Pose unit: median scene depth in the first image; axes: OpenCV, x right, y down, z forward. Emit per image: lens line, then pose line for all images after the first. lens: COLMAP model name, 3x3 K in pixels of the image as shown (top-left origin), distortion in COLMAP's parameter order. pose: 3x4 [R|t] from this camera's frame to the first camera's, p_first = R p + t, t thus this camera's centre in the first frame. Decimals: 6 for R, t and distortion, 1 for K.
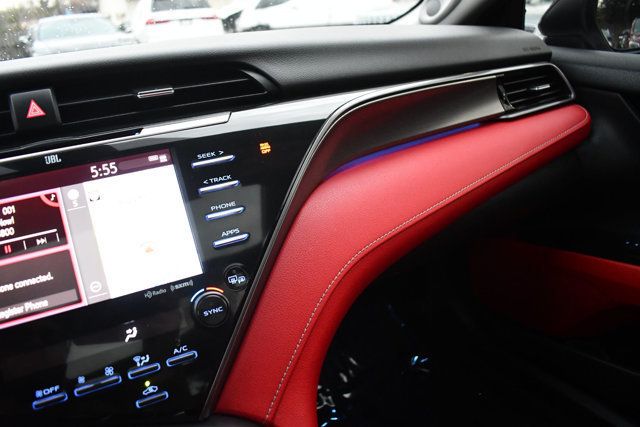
lens RADIAL K [[486.5, 0, 320.0], [0, 486.5, 213.5], [0, 0, 1]] dist [-0.093396, 0.008806]
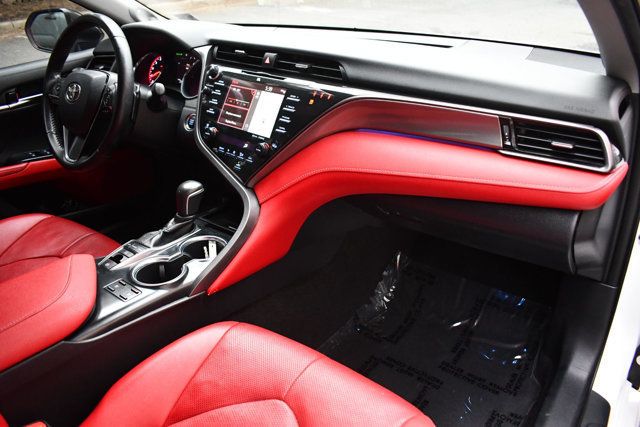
lens RADIAL K [[486.5, 0, 320.0], [0, 486.5, 213.5], [0, 0, 1]] dist [-0.093396, 0.008806]
pose [[0.373680, 0.481978, -0.792503, 2.126109], [-0.367903, 0.861331, 0.350365, -0.541056], [0.851476, 0.160640, 0.499183, 0.004621]]
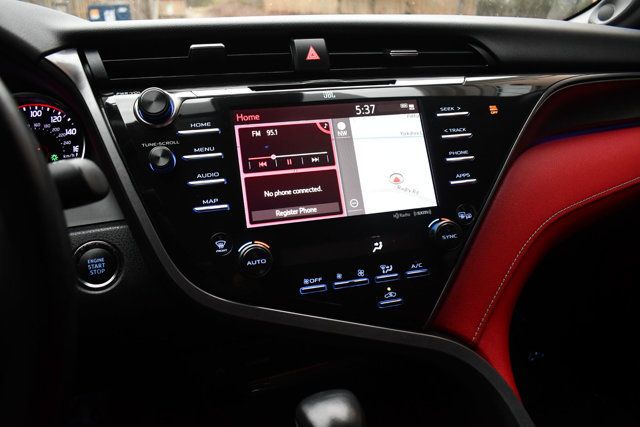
lens RADIAL K [[486.5, 0, 320.0], [0, 486.5, 213.5], [0, 0, 1]] dist [-0.093396, 0.008806]
pose [[0.978548, 0.125448, -0.163423, -0.332702], [-0.126870, 0.991918, 0.001750, 0.178057], [0.162322, 0.019021, 0.986554, -0.207443]]
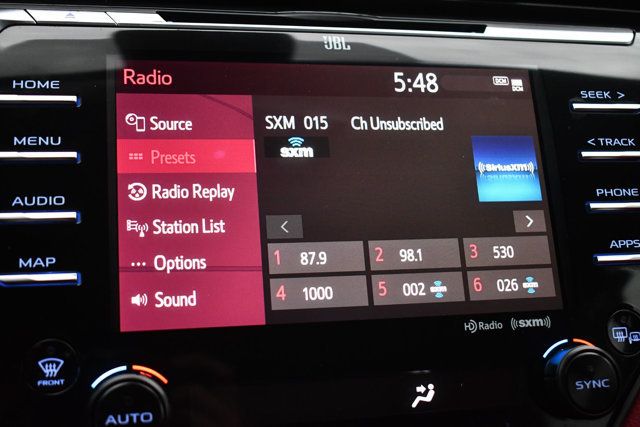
lens RADIAL K [[818.1, 0, 320.0], [0, 818.1, 213.5], [0, 0, 1]] dist [-0.042350, -0.038408]
pose [[0.966913, 0.182212, -0.178544, -0.364530], [-0.199305, 0.976428, -0.082855, 0.149727], [0.159239, 0.115698, 0.980437, 0.097593]]
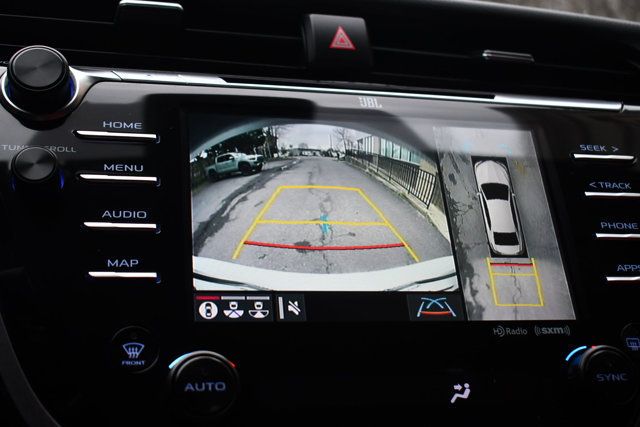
lens RADIAL K [[877.4, 0, 320.0], [0, 877.4, 213.5], [0, 0, 1]] dist [-0.042299, -0.015009]
pose [[0.970736, 0.120984, -0.207449, -0.350860], [-0.183607, 0.930690, -0.316394, 0.393697], [0.154792, 0.345224, 0.925667, -0.054963]]
